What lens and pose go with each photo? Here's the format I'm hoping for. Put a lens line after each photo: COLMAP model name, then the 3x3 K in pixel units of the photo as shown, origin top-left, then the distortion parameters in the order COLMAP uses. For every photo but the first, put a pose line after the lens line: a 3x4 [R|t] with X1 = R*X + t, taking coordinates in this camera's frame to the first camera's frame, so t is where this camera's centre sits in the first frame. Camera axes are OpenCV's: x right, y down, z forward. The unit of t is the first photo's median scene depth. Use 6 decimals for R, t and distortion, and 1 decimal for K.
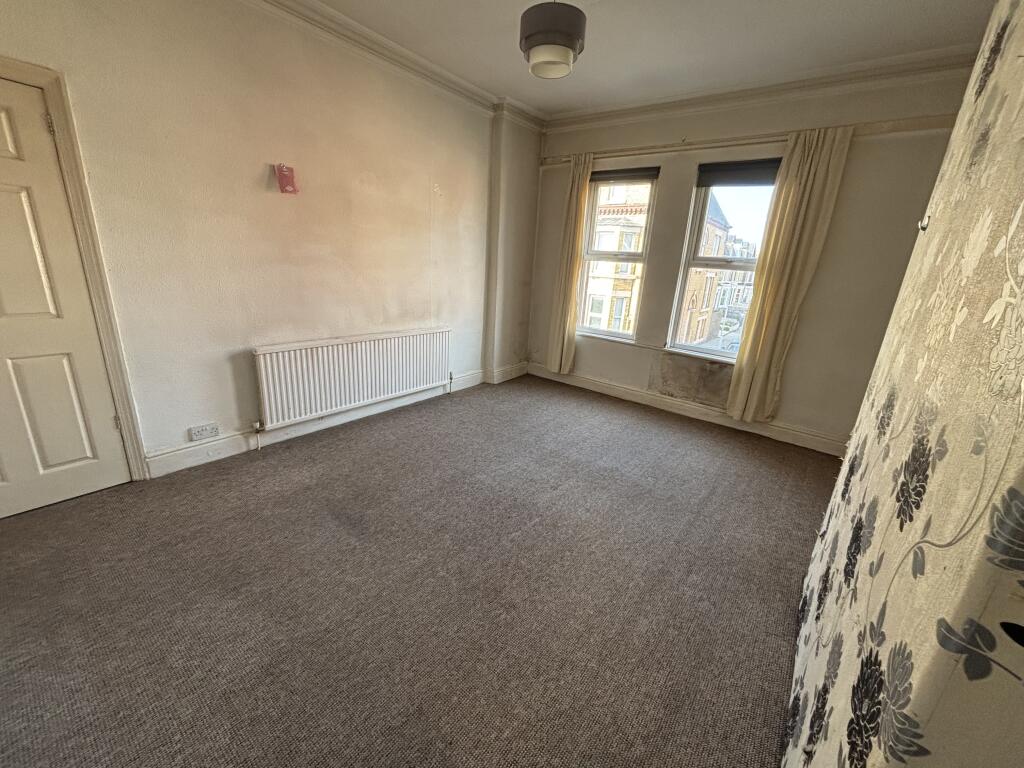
lens RADIAL K [[410.9, 0, 511.2], [0, 410.9, 386.4], [0, 0, 1]] dist [-0.002371, -0.000440]
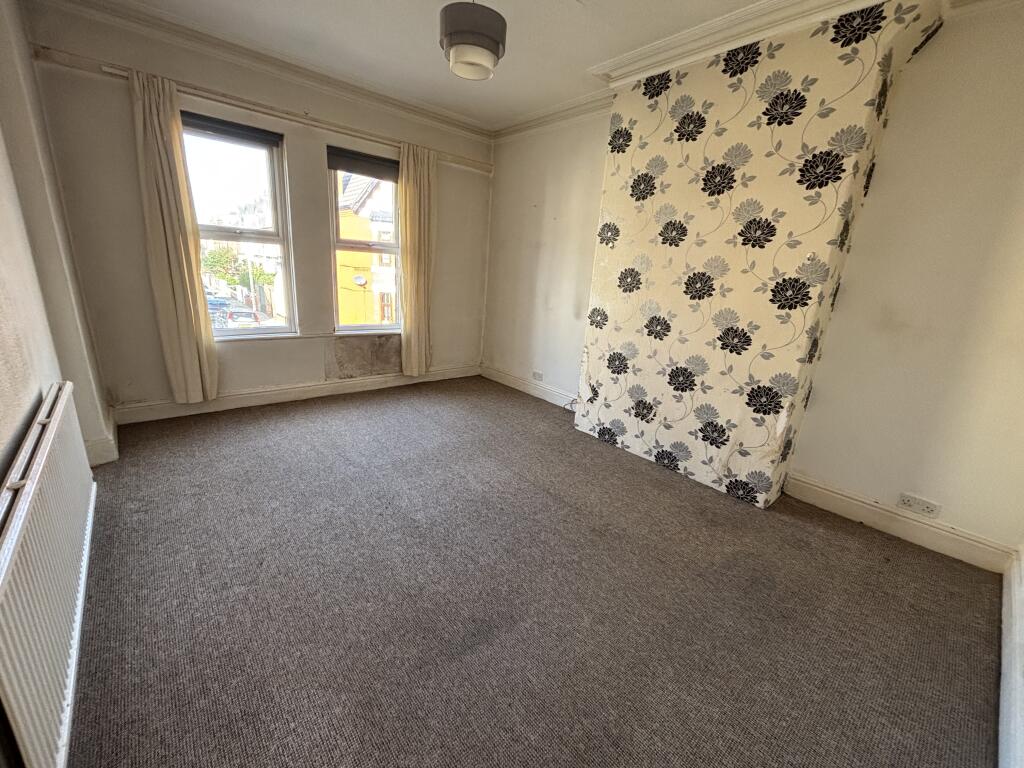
lens RADIAL K [[410.9, 0, 511.2], [0, 410.9, 386.4], [0, 0, 1]] dist [-0.002371, -0.000440]
pose [[0.187897, -0.326238, 0.926425, -0.527708], [0.233915, 0.930949, 0.280389, -0.161199], [-0.953928, 0.164020, 0.251234, 0.394433]]
